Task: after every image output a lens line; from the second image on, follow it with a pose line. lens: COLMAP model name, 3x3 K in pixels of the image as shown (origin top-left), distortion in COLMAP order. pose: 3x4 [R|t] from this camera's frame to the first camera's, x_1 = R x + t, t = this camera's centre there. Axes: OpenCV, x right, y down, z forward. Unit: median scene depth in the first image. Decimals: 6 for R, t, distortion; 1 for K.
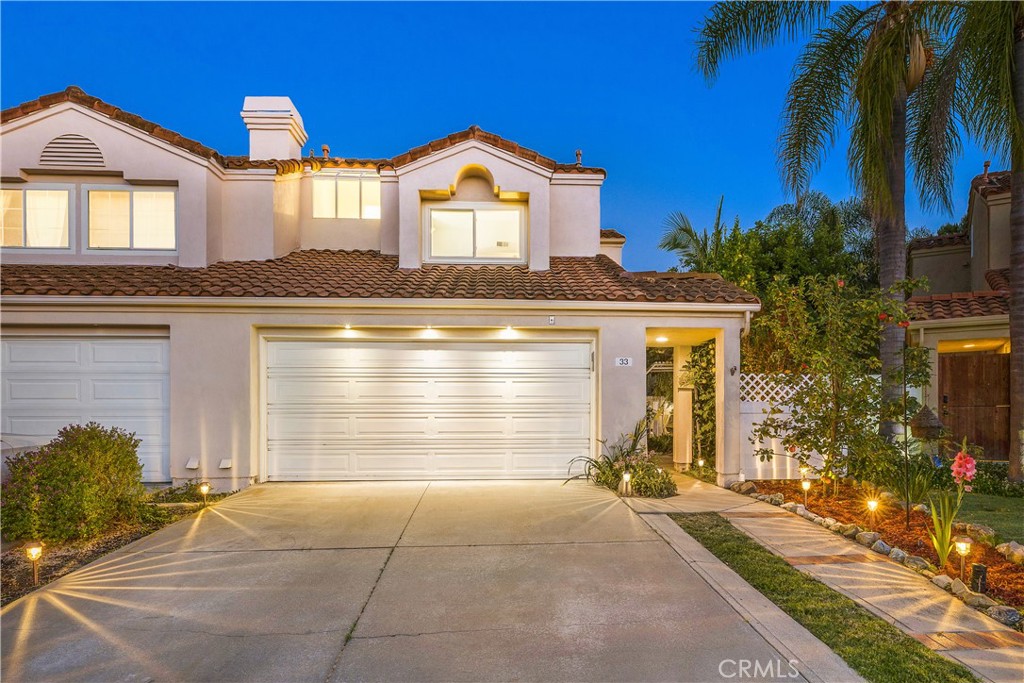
lens RADIAL K [[428.4, 0, 516.0], [0, 428.4, 345.1], [0, 0, 1]] dist [-0.001459, -0.000021]
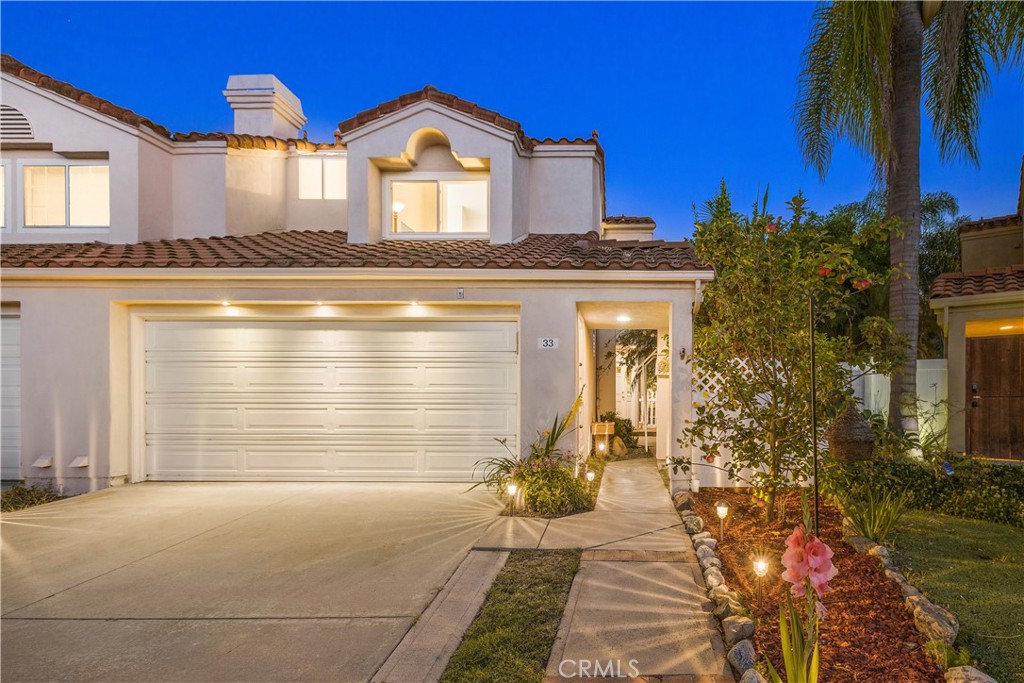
lens RADIAL K [[433.4, 0, 512.3], [0, 433.4, 335.7], [0, 0, 1]] dist [-0.000876, 0.000321]
pose [[0.998854, -0.002654, -0.047784, 0.131923], [0.003131, 0.999946, 0.009921, 0.009344], [0.047755, -0.010059, 0.998808, 0.095232]]
